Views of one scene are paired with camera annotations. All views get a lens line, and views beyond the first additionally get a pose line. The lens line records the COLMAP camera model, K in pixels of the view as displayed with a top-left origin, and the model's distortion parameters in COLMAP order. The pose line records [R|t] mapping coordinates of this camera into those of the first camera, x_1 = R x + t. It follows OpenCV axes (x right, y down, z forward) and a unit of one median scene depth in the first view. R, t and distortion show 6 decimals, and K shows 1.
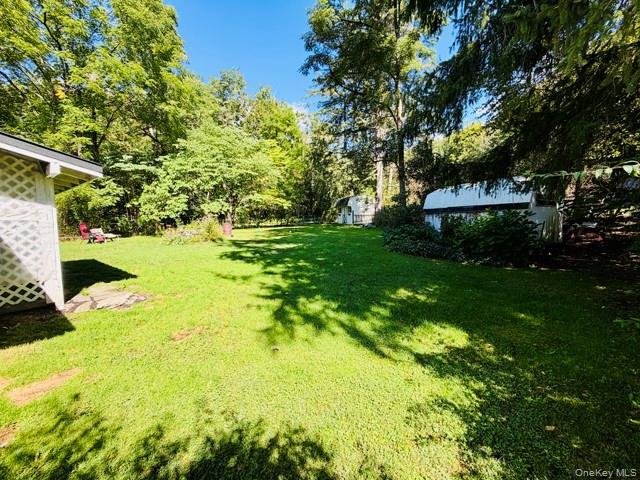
lens RADIAL K [[255.0, 0, 317.2], [0, 255.0, 238.0], [0, 0, 1]] dist [-0.000156, 0.000747]
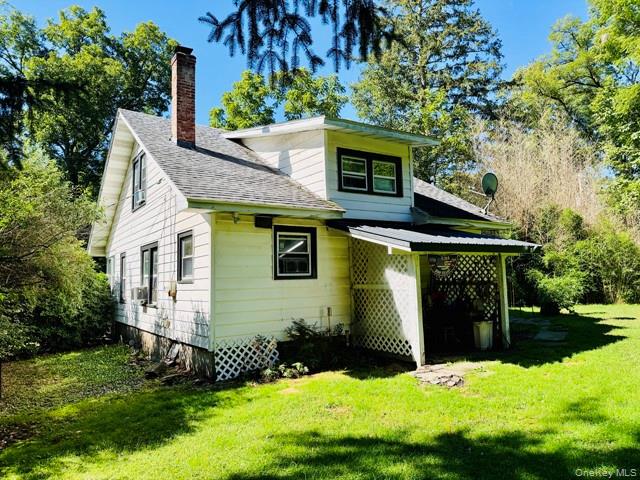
lens RADIAL K [[445.3, 0, 311.6], [0, 445.3, 243.0], [0, 0, 1]] dist [0.078862, -0.110343]
pose [[-0.349808, -0.053536, -0.935290, 1.082635], [-0.031841, 0.998468, -0.045244, -0.179055], [0.936280, 0.013954, -0.350977, 1.300469]]
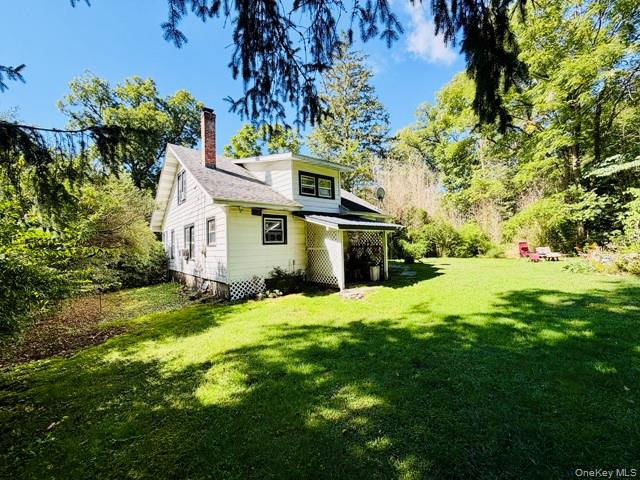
lens RADIAL K [[255.0, 0, 317.2], [0, 255.0, 238.0], [0, 0, 1]] dist [-0.000156, 0.000747]
pose [[-0.224443, -0.007451, -0.974459, 1.154305], [-0.031757, 0.999496, -0.000328, -0.165879], [0.973970, 0.030872, -0.224566, 1.323077]]
